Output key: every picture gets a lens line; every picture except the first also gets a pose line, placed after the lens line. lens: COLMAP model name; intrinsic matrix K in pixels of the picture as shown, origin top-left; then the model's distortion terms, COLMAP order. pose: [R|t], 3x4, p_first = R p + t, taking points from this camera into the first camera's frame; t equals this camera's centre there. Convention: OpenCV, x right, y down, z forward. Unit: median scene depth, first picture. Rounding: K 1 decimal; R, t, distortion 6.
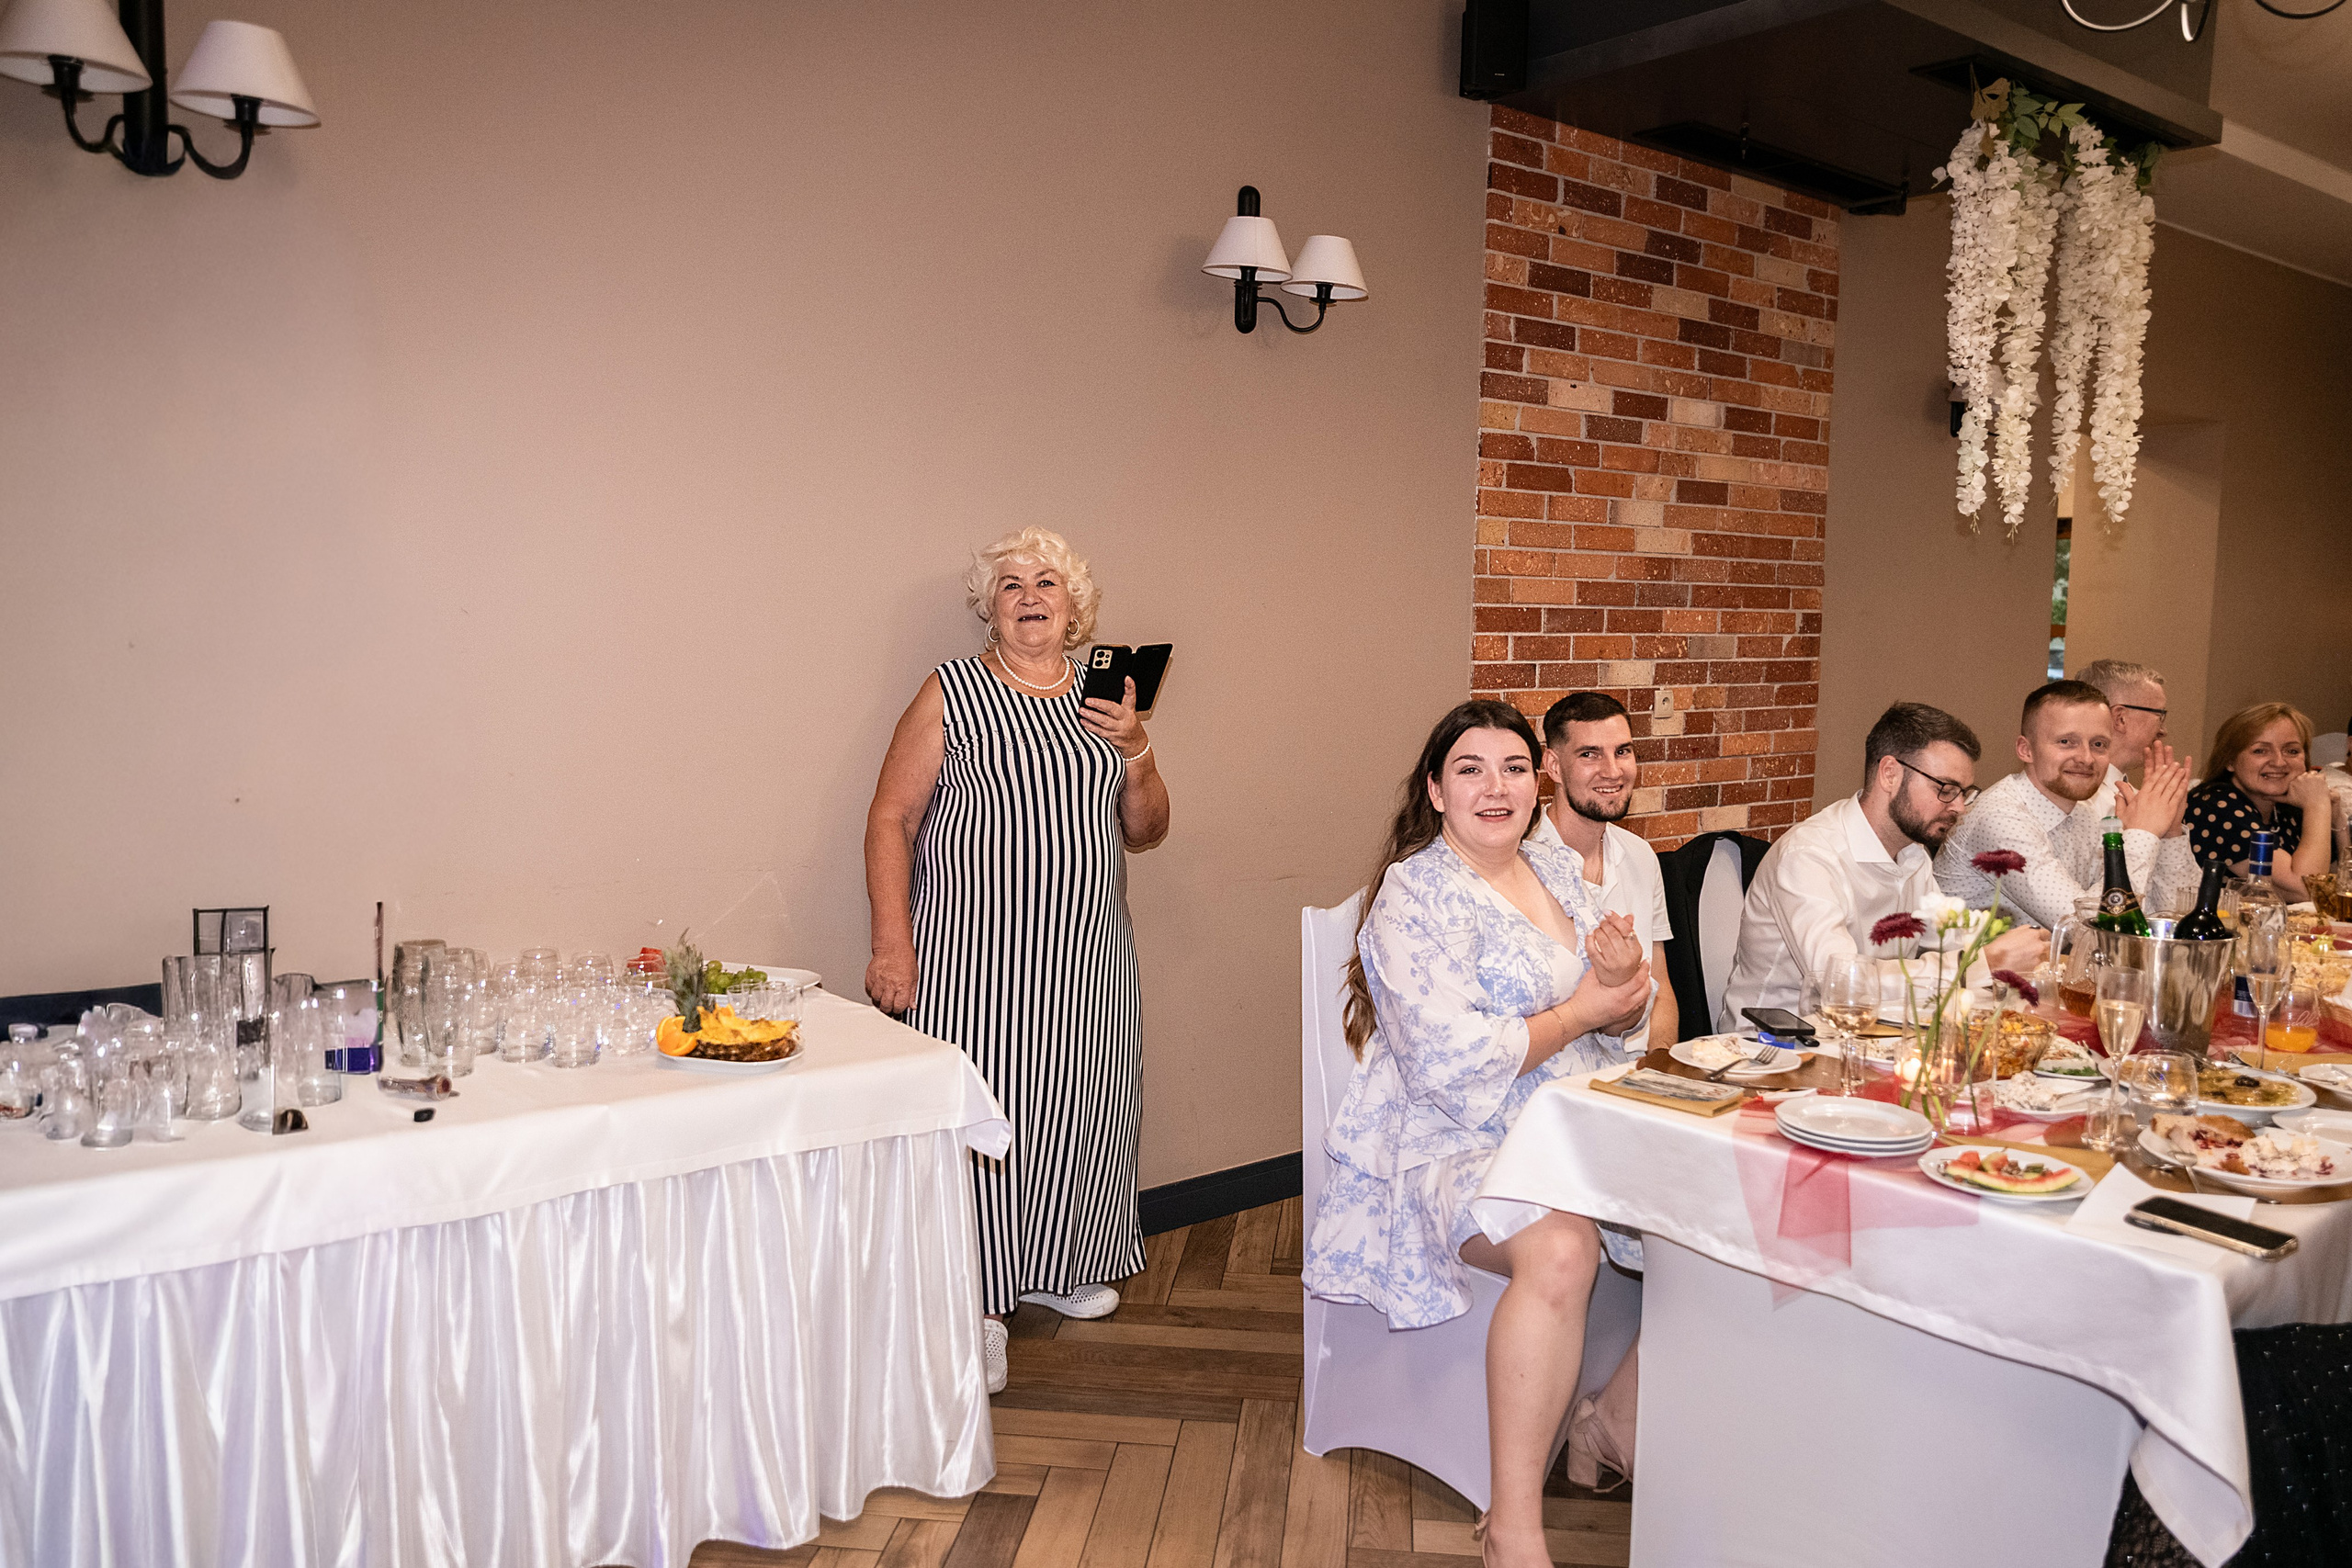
lens RADIAL K [[1574.6, 0, 1176.9], [0, 1574.6, 776.9], [0, 0, 1]] dist [0.002796, 0.002886]
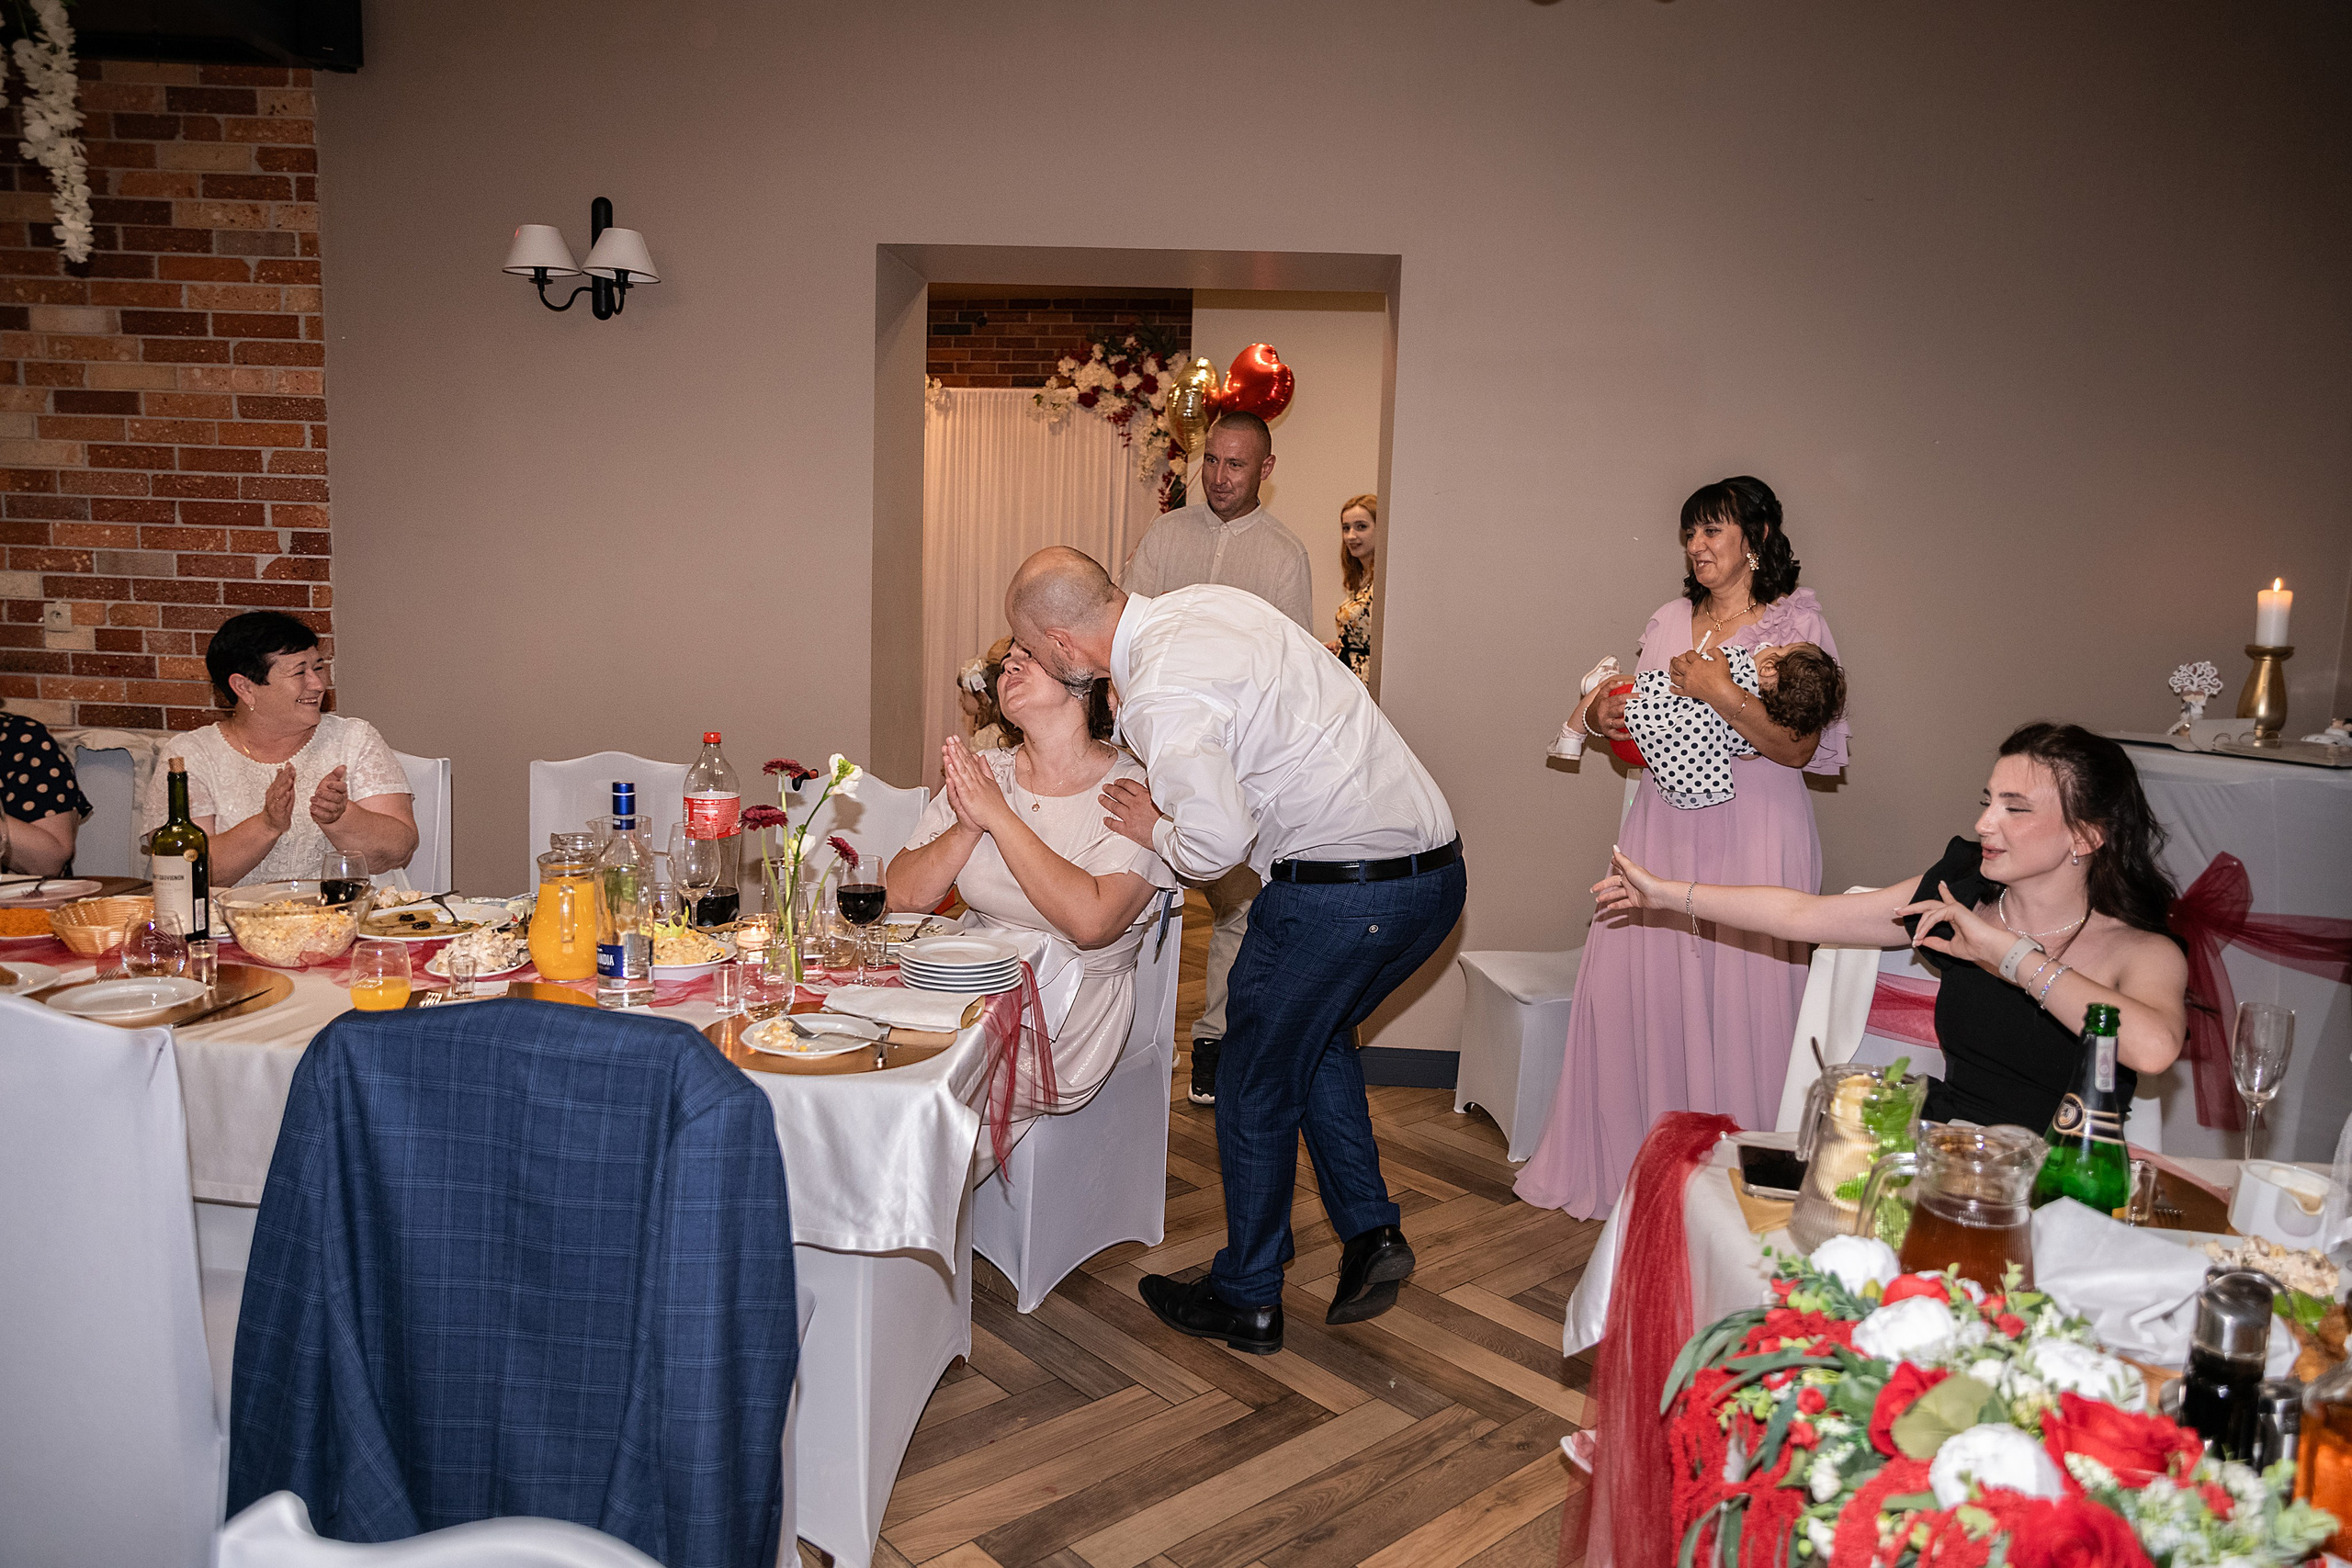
lens RADIAL K [[1574.6, 0, 1176.3], [0, 1574.6, 789.2], [0, 0, 1]] dist [0.002796, 0.002886]
pose [[0.787082, 0.114140, -0.606196, 1.445856], [-0.087727, 0.993455, 0.073152, -0.071294], [0.610578, -0.004397, 0.791944, 0.621471]]
